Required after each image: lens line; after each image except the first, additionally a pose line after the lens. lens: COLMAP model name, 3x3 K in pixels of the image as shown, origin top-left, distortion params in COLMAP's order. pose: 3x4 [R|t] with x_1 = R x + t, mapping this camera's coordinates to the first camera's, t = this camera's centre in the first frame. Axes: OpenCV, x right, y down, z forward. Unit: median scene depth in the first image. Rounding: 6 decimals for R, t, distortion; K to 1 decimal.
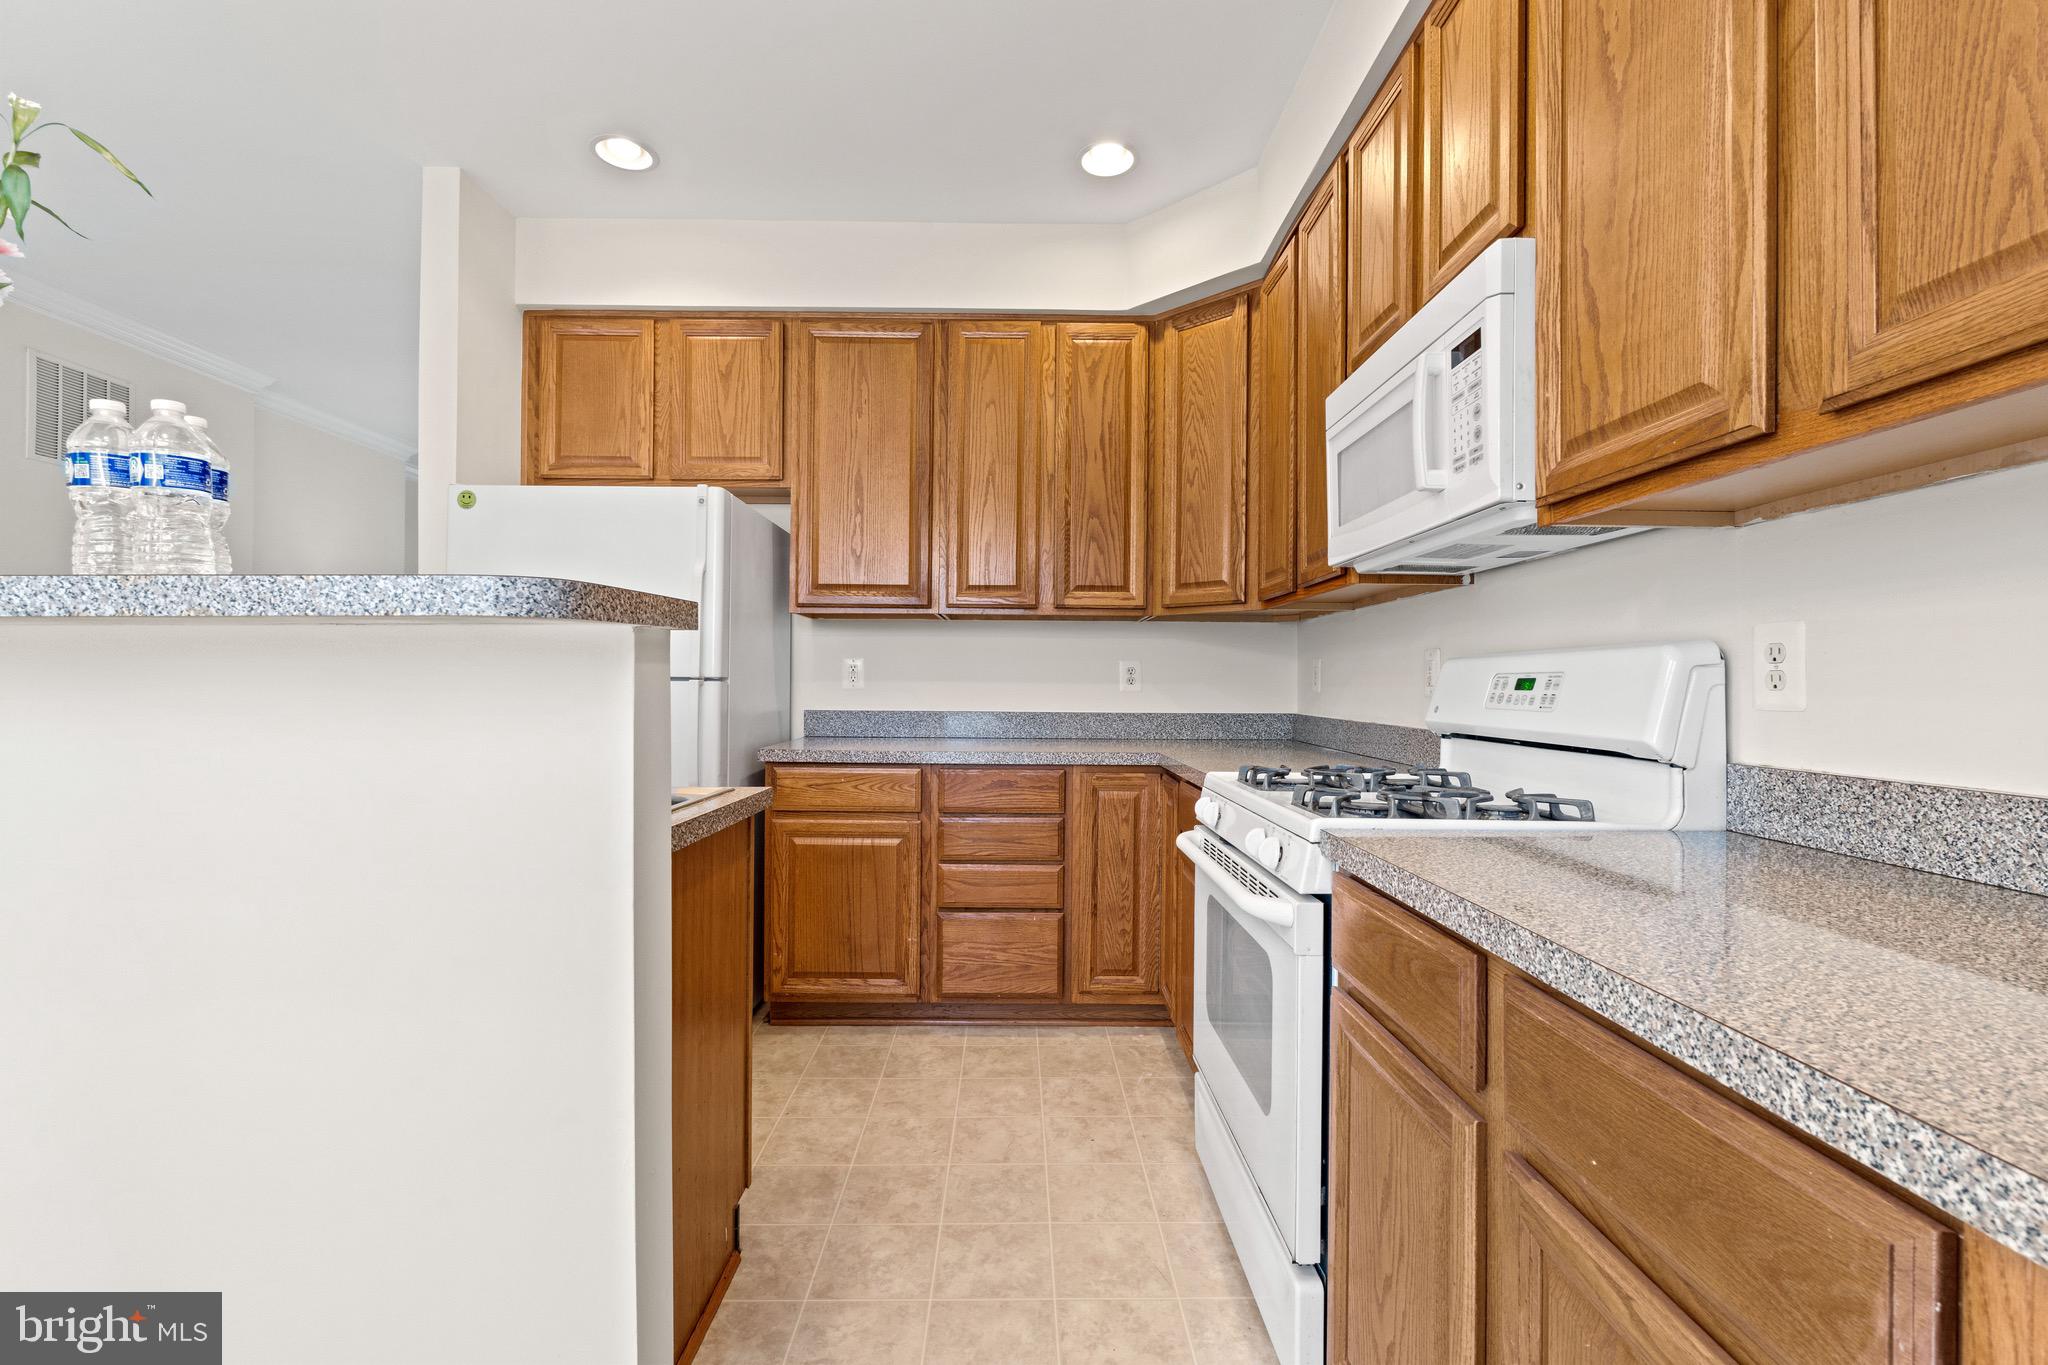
lens RADIAL K [[890.0, 0, 1027.6], [0, 890.0, 675.5], [0, 0, 1]] dist [-0.002594, -0.000260]
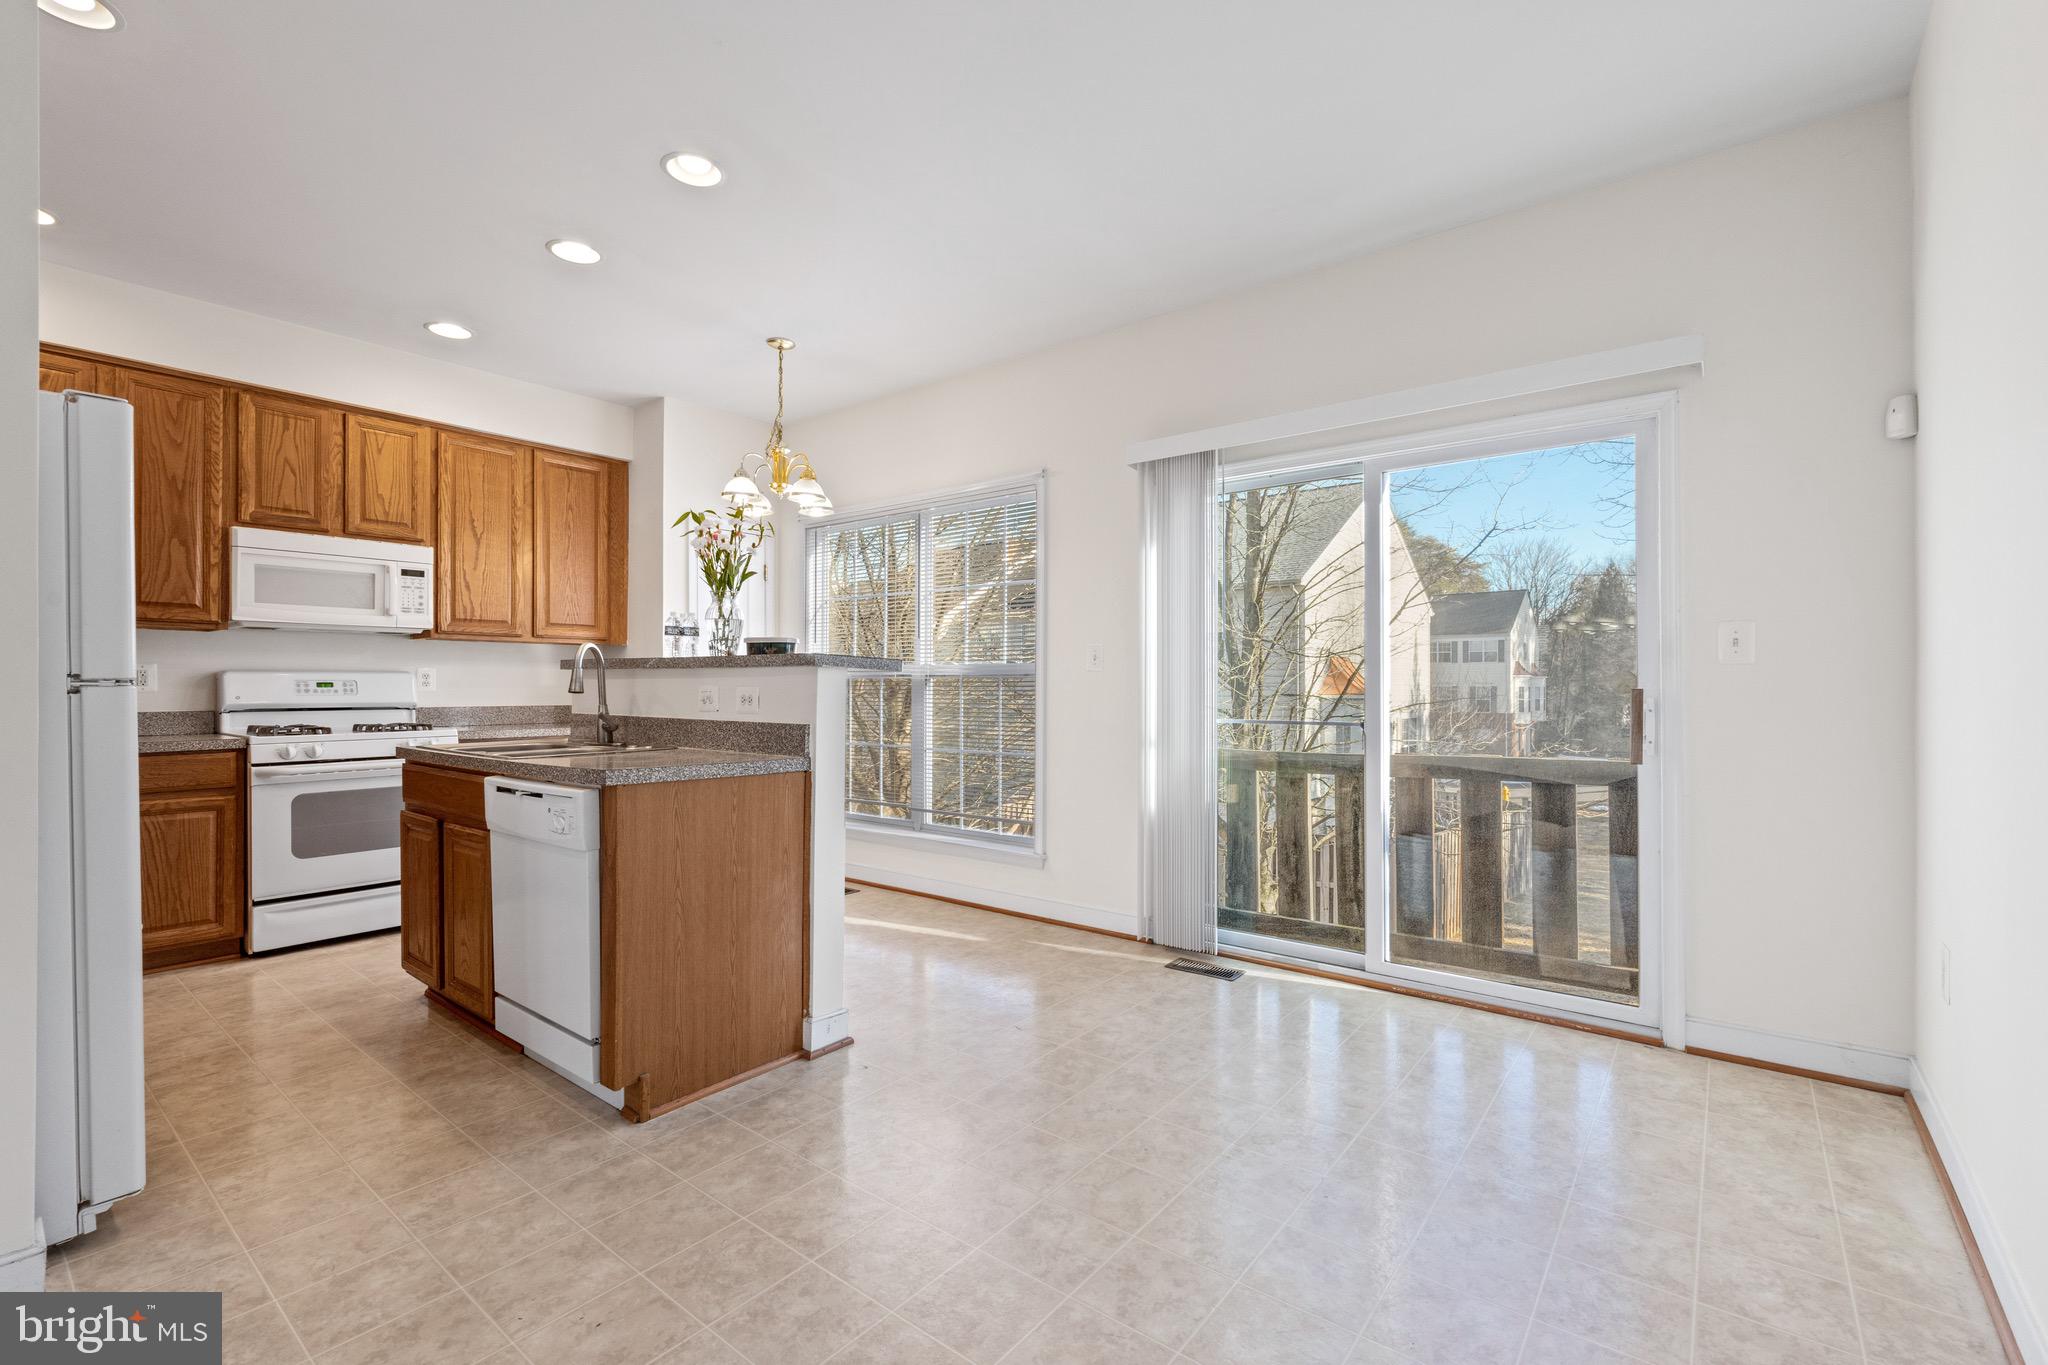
lens RADIAL K [[893.4, 0, 1024.0], [0, 893.4, 682.5], [0, 0, 1]] dist [-0.002250, -0.000173]
pose [[-0.772850, -0.004742, 0.634570, -1.576063], [-0.010762, 0.999926, -0.005634, -0.002394], [-0.634497, -0.011183, -0.772844, 1.056402]]
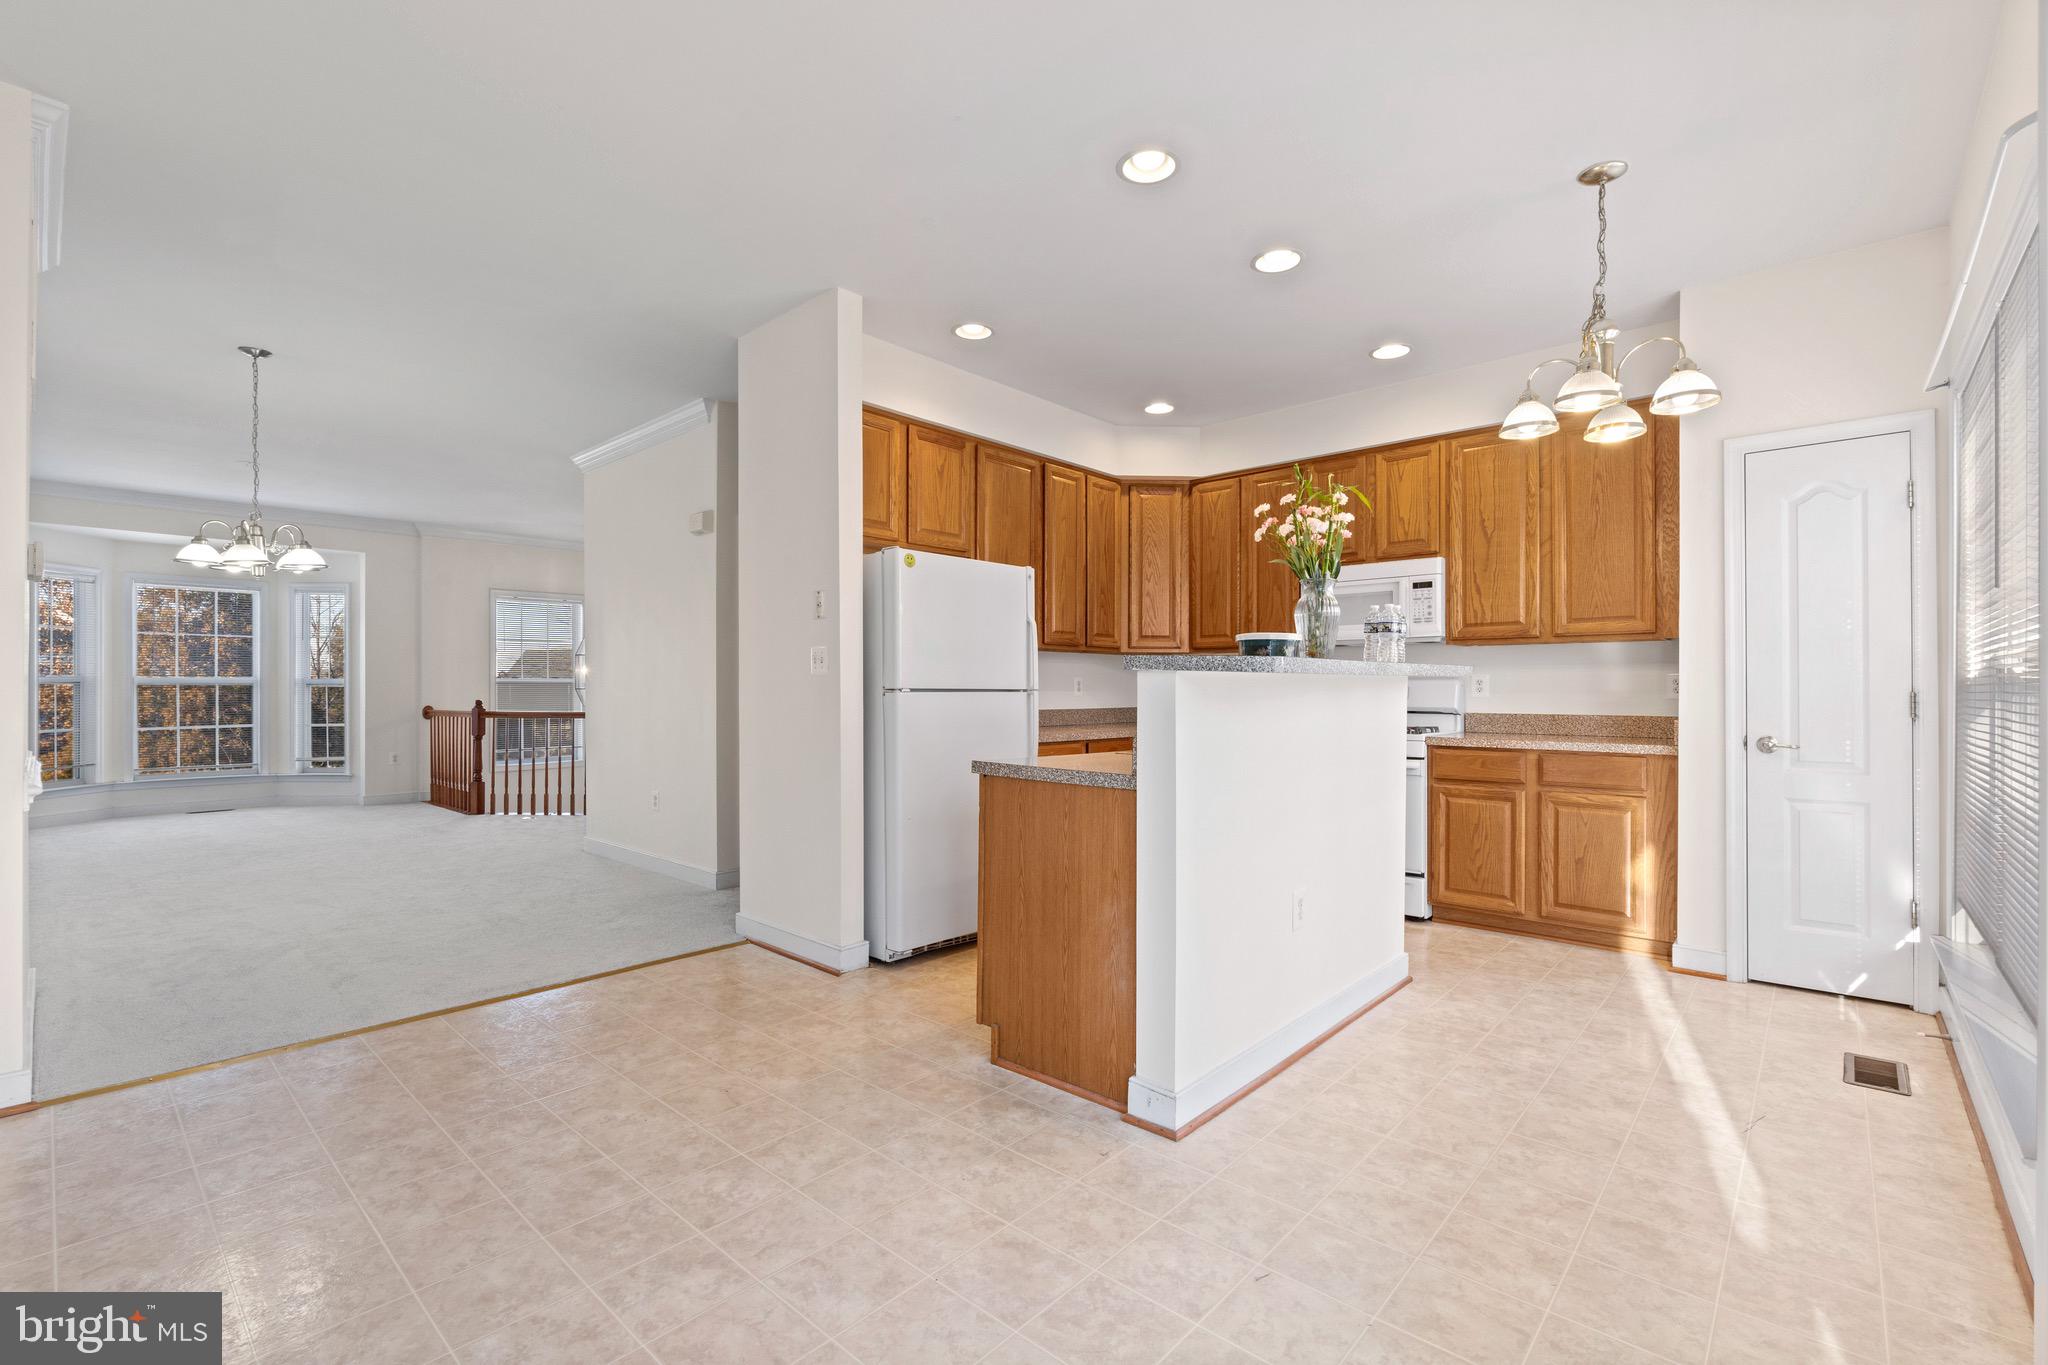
lens RADIAL K [[896.4, 0, 1030.9], [0, 896.4, 687.7], [0, 0, 1]] dist [-0.002390, -0.000004]
pose [[0.678251, -0.004725, 0.734815, -1.465297], [-0.002623, 0.999957, 0.008851, -0.014240], [-0.734826, -0.007930, 0.678209, -0.072713]]
